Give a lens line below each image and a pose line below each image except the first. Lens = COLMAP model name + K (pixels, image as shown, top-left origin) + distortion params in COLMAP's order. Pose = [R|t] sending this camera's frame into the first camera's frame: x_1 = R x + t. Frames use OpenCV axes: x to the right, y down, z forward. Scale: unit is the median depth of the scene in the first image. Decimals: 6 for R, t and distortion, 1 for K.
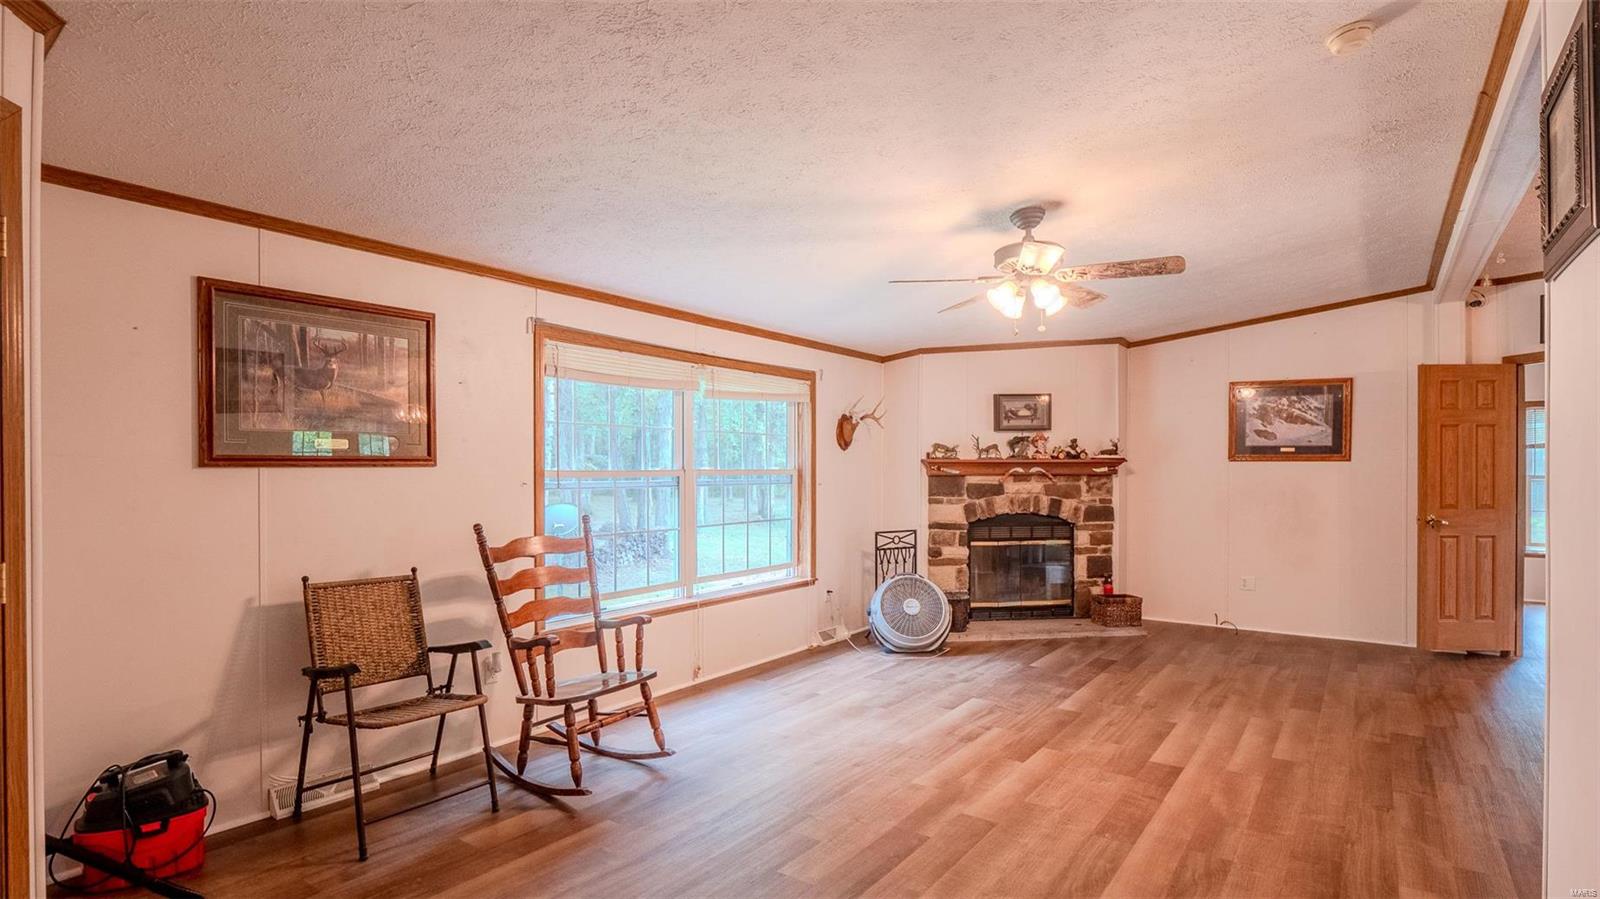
lens RADIAL K [[797.4, 0, 800.3], [0, 797.4, 463.7], [0, 0, 1]] dist [-0.005945, -0.000197]
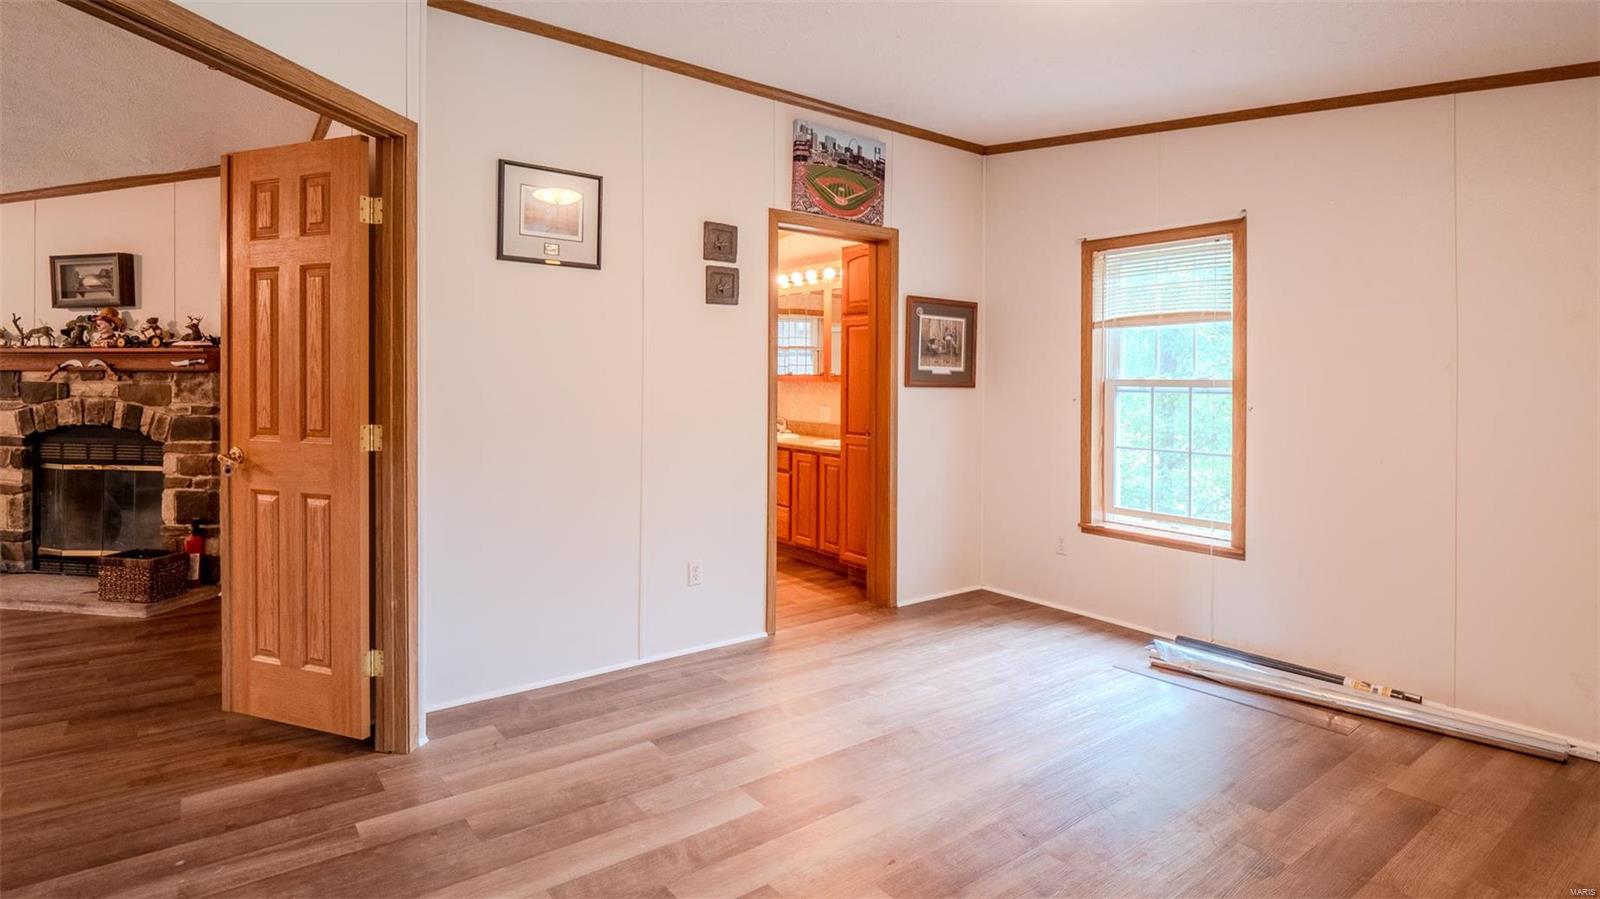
lens RADIAL K [[805.1, 0, 795.5], [0, 805.1, 376.3], [0, 0, 1]] dist [-0.005621, -0.000601]
pose [[0.954022, 0.006105, -0.299675, 1.075645], [-0.004433, 0.999971, 0.006259, 0.012119], [0.299704, -0.004643, 0.954021, 0.511676]]
